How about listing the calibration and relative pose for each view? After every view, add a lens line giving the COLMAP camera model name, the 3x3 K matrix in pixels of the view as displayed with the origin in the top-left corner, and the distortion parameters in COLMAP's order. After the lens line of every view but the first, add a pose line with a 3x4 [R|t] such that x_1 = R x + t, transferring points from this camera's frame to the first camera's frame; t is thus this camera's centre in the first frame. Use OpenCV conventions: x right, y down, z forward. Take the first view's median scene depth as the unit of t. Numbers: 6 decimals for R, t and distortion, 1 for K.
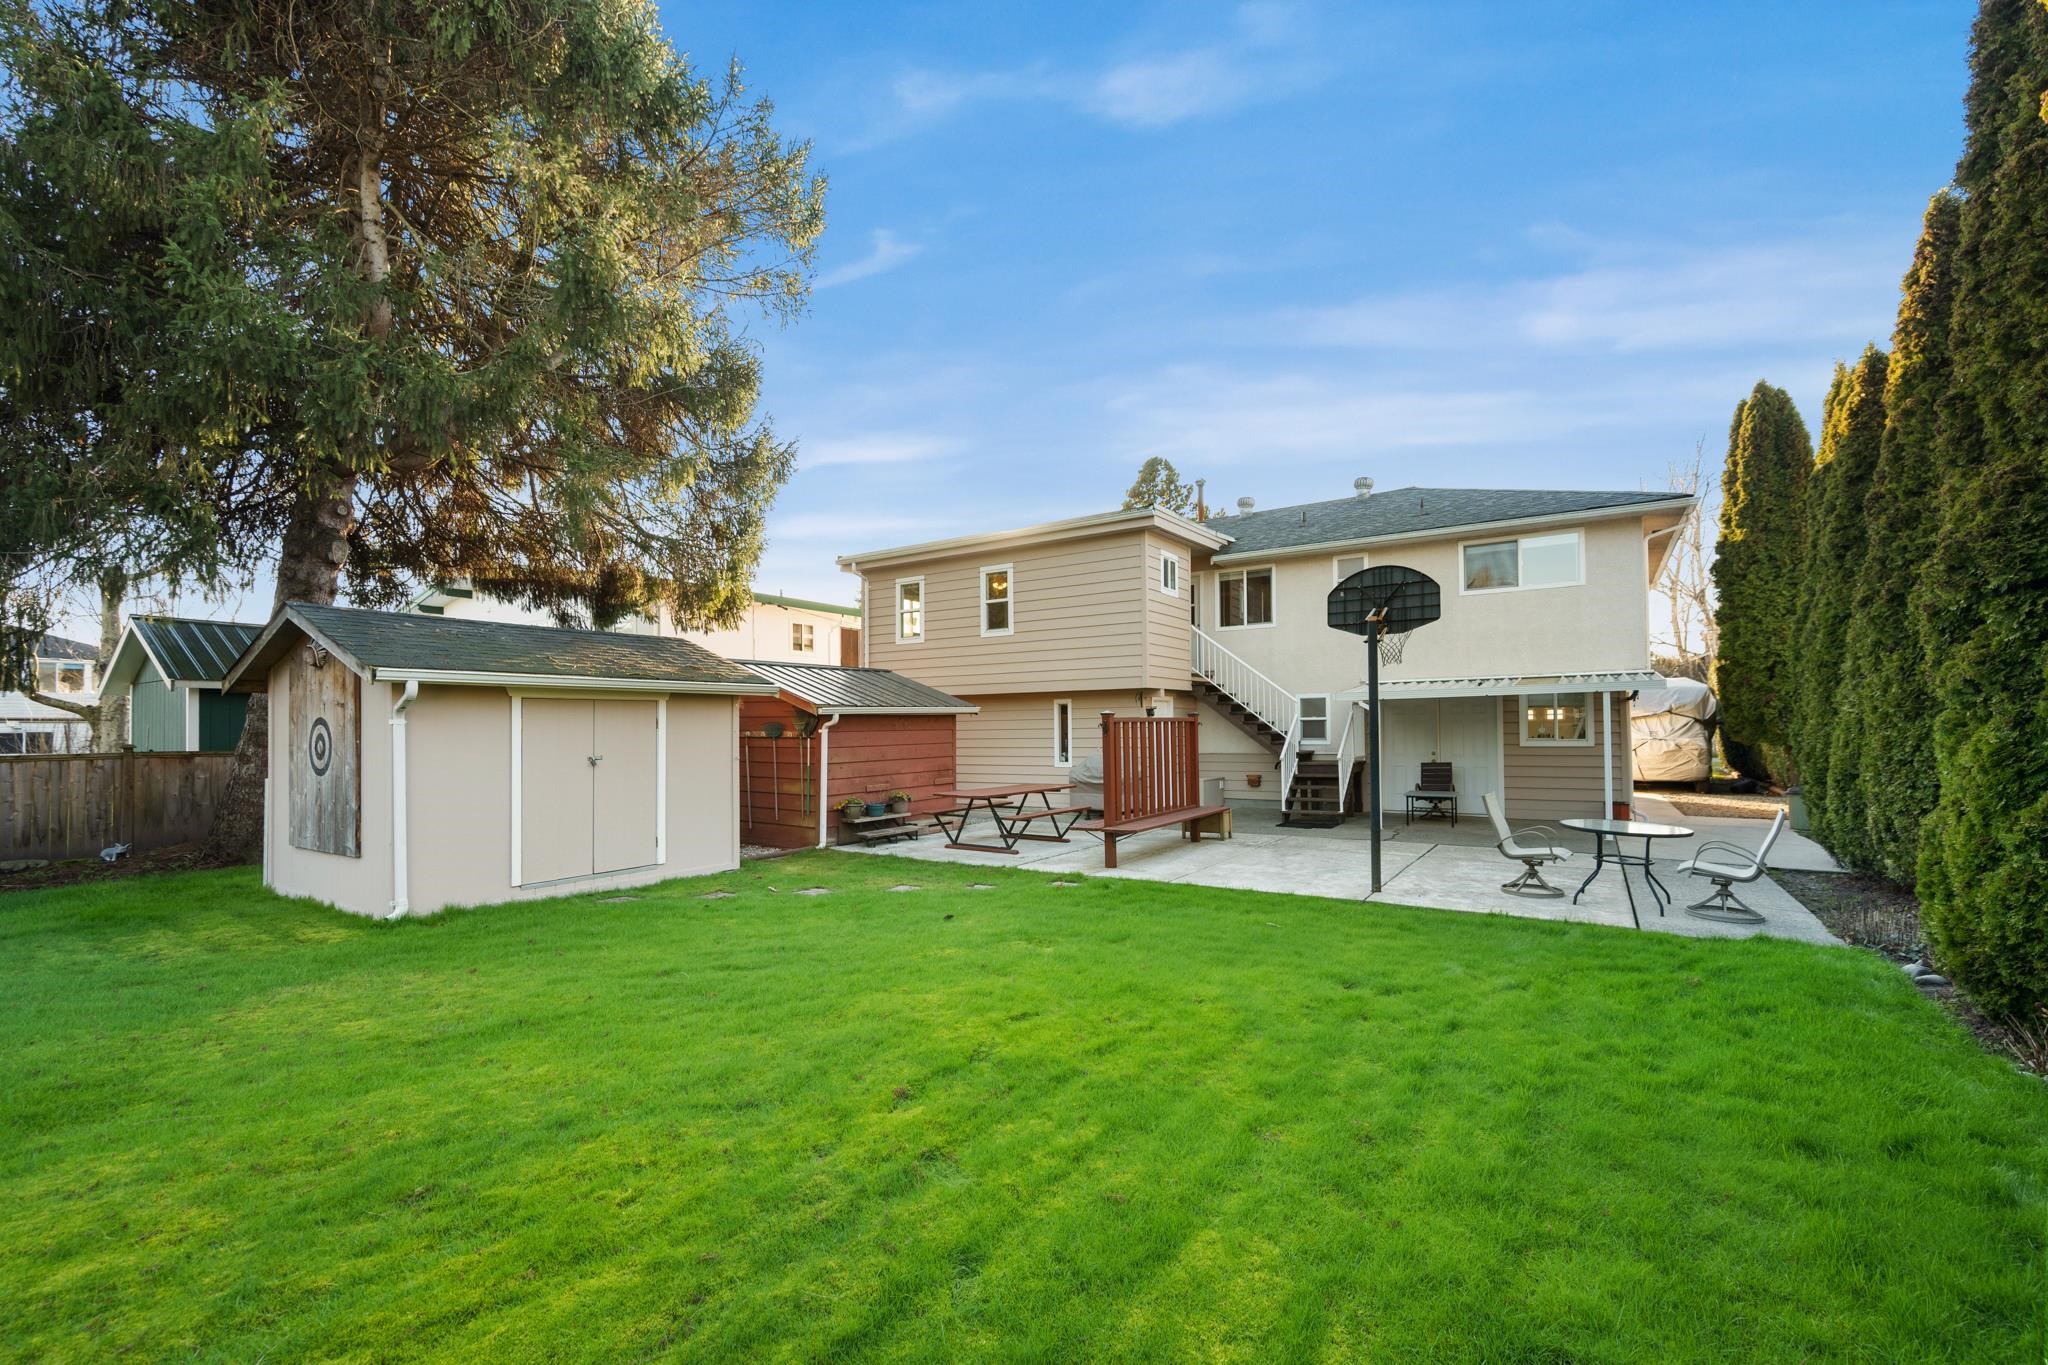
lens RADIAL K [[862.8, 0, 1022.0], [0, 862.8, 724.0], [0, 0, 1]] dist [-0.000033, -0.000009]
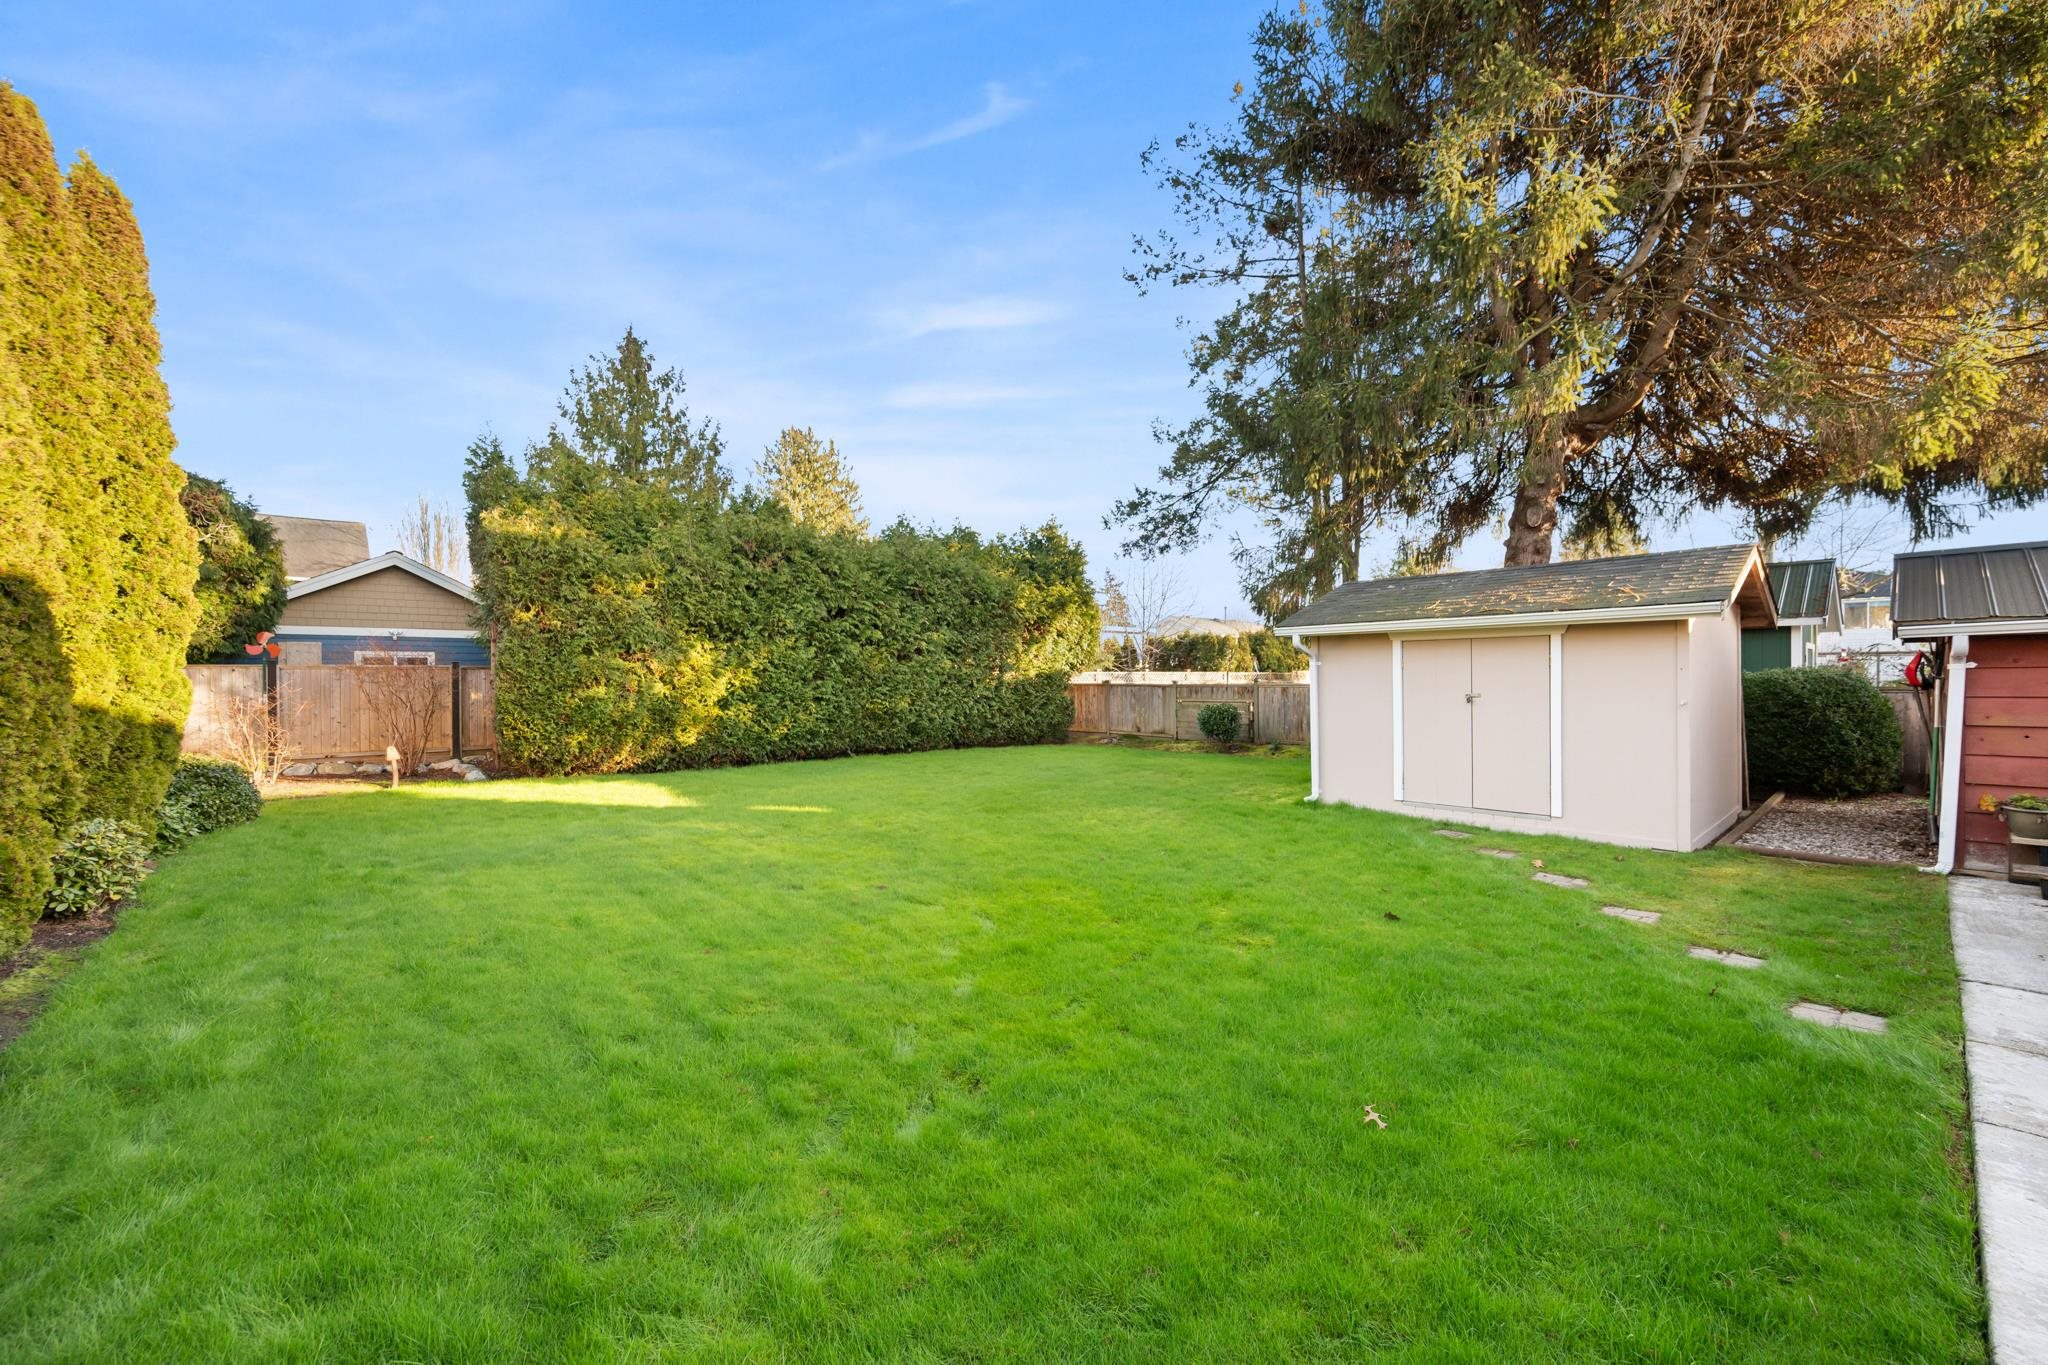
lens RADIAL K [[809.9, 0, 1024.0], [0, 809.9, 682.5], [0, 0, 1]] dist [0.001289, 0.000021]
pose [[-0.264603, 0.017912, -0.964191, 0.605224], [0.013520, 0.999798, 0.014863, 0.003022], [0.964263, -0.009103, -0.264791, 0.782280]]
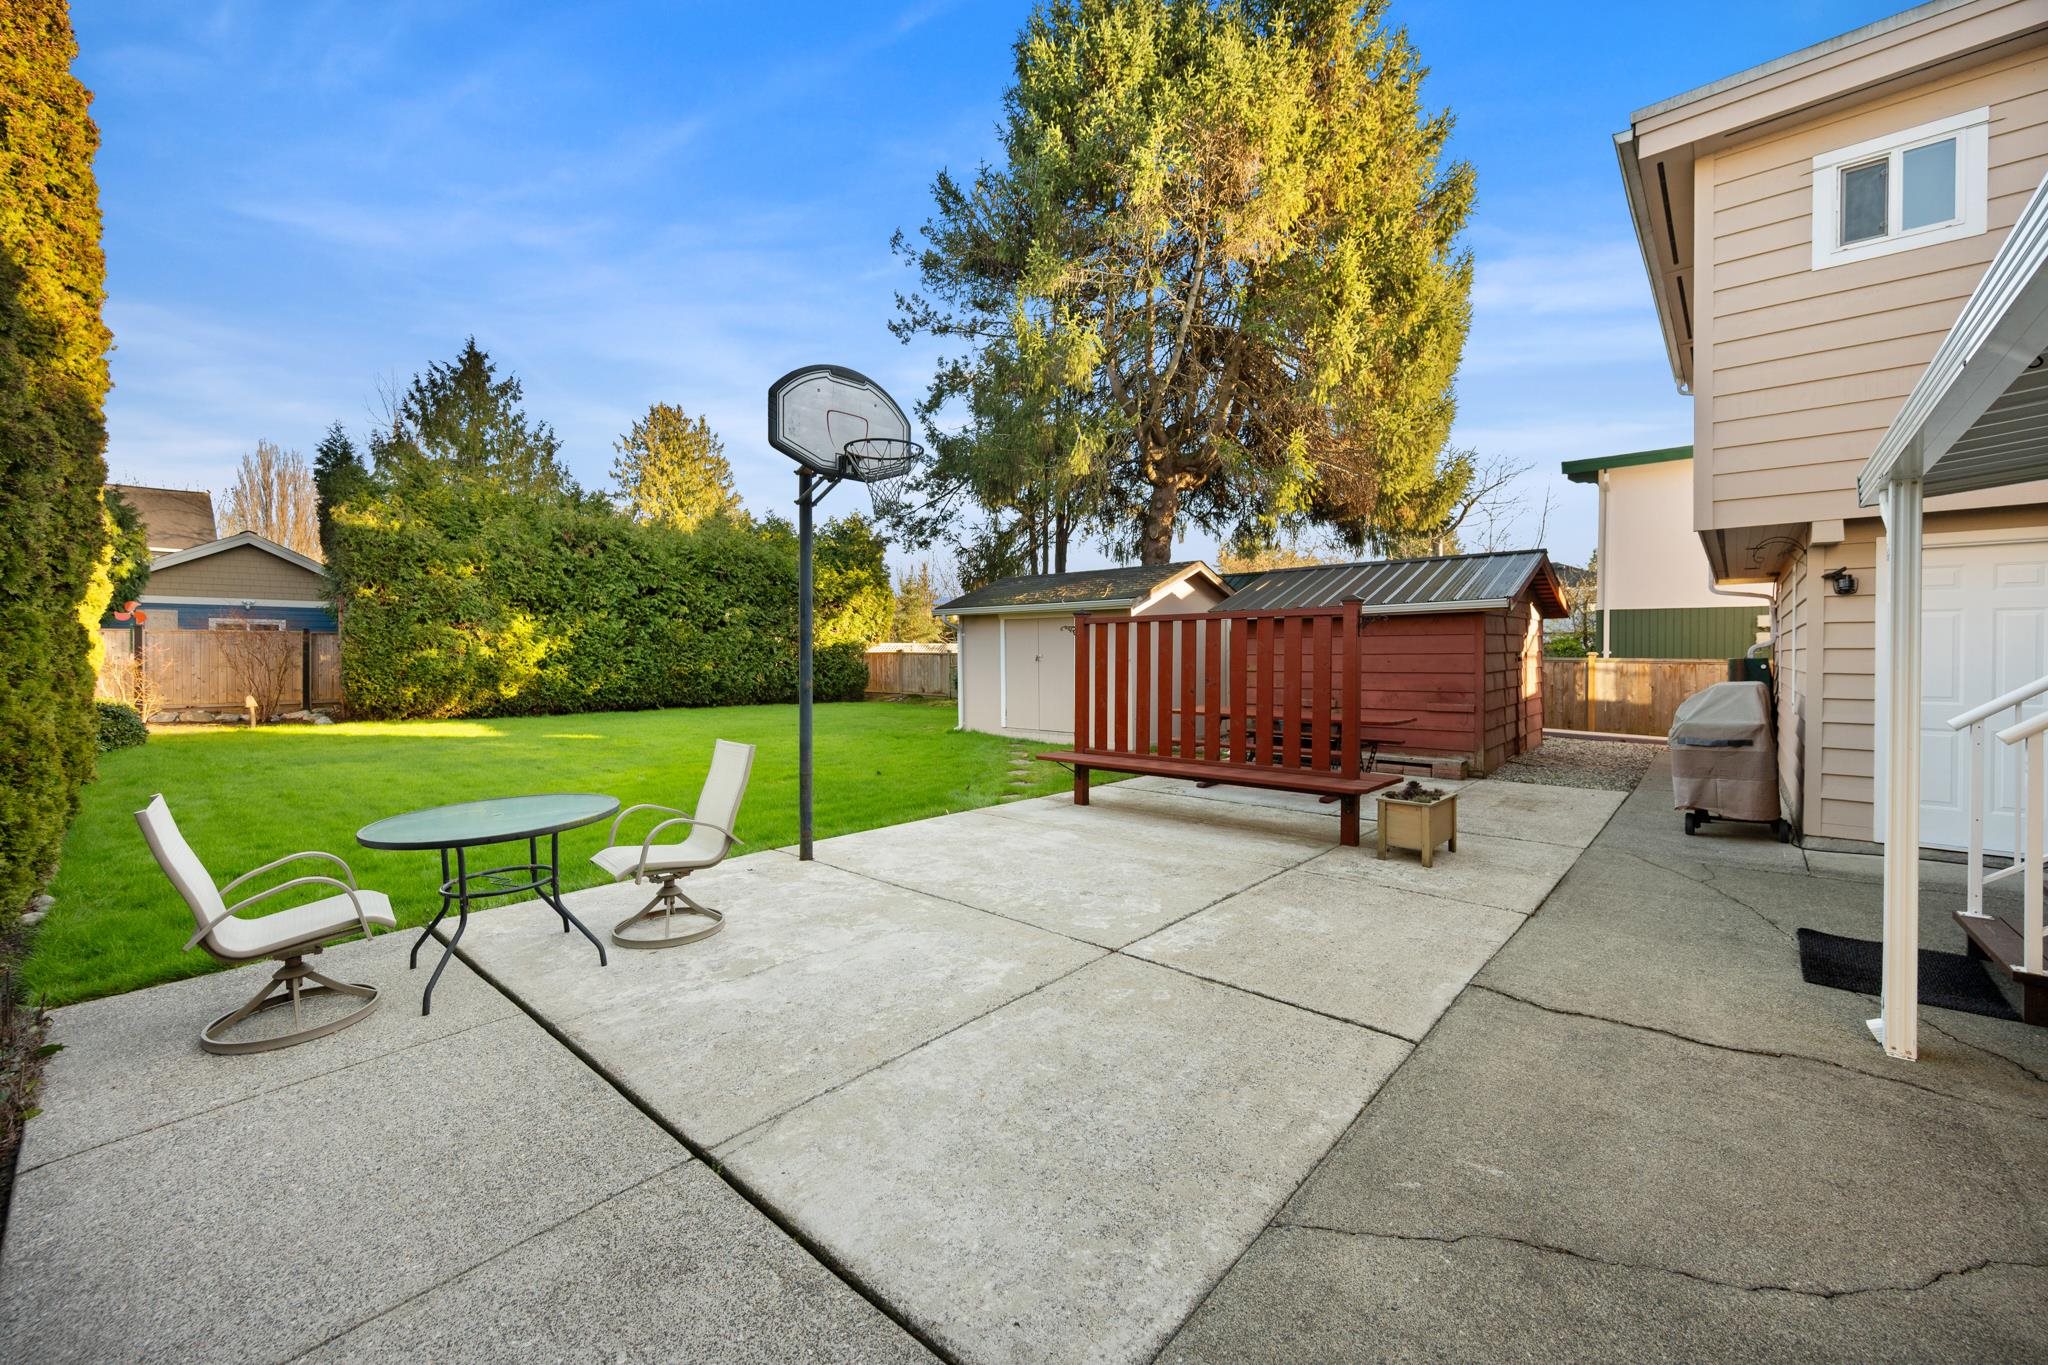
lens RADIAL K [[814.0, 0, 1022.2], [0, 814.0, 655.5], [0, 0, 1]] dist [-0.001248, -0.000075]
pose [[-0.153229, 0.014891, -0.988078, 1.016882], [0.005772, 0.999883, 0.014174, 0.018476], [0.988174, -0.003532, -0.153297, 1.263403]]
